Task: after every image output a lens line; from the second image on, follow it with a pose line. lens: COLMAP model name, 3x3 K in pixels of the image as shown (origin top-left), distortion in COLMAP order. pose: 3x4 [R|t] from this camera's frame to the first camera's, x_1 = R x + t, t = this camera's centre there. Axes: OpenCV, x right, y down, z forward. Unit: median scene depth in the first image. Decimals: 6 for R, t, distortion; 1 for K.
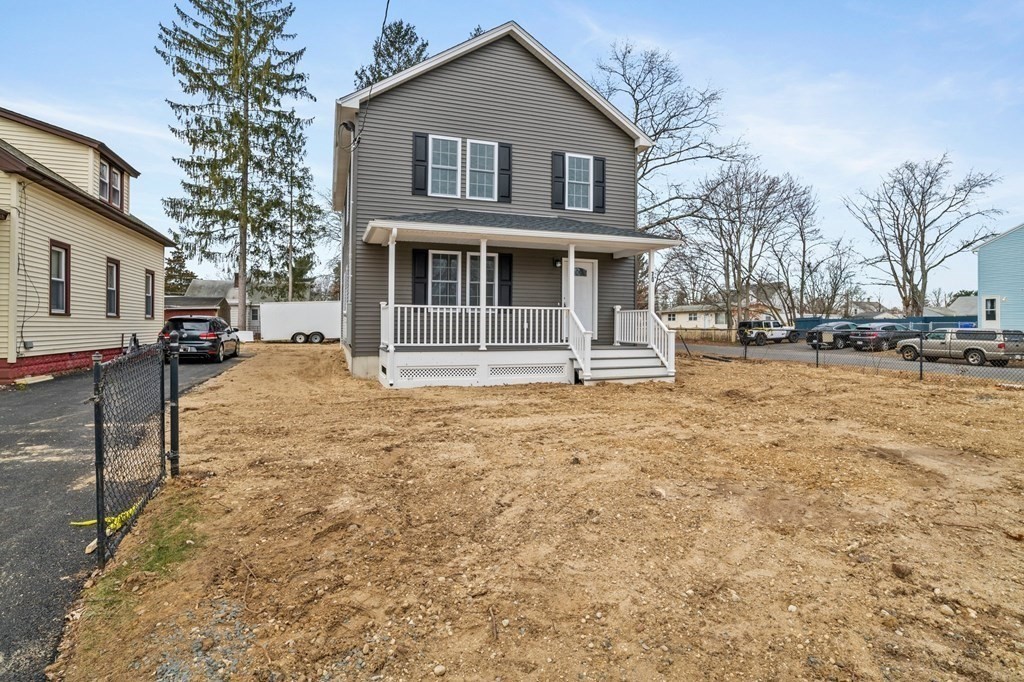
lens RADIAL K [[529.2, 0, 510.9], [0, 529.2, 337.6], [0, 0, 1]] dist [-0.019437, 0.003855]
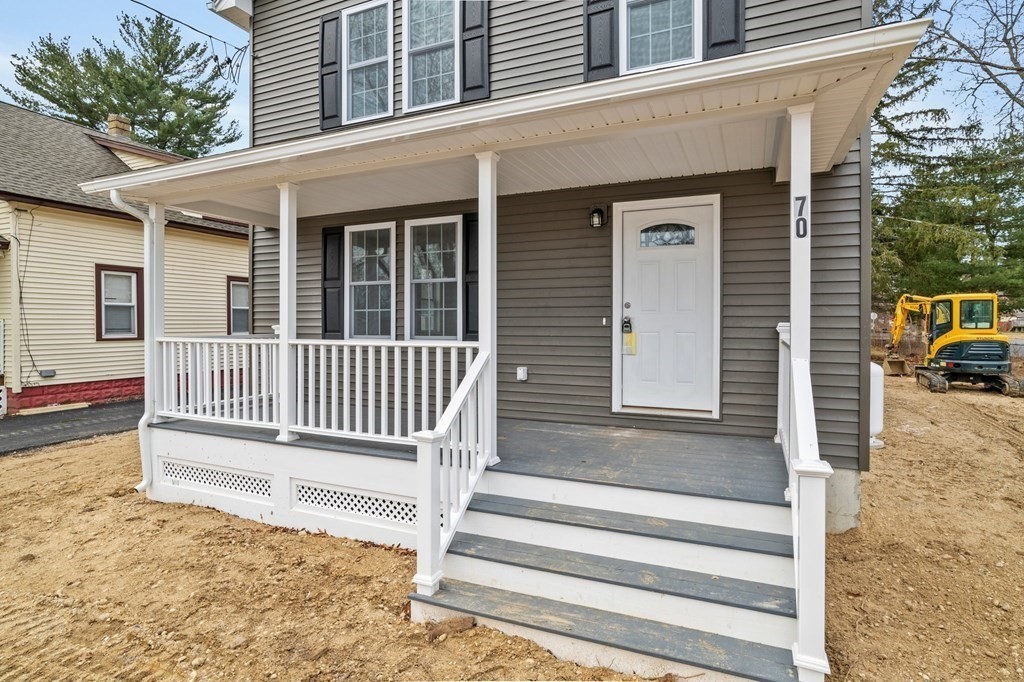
lens RADIAL K [[529.2, 0, 510.6], [0, 529.2, 334.0], [0, 0, 1]] dist [-0.019437, 0.003855]
pose [[0.741098, 0.007057, -0.671360, 0.334204], [-0.006390, 0.999974, 0.003457, -0.059781], [0.671366, 0.001728, 0.741124, 0.723285]]
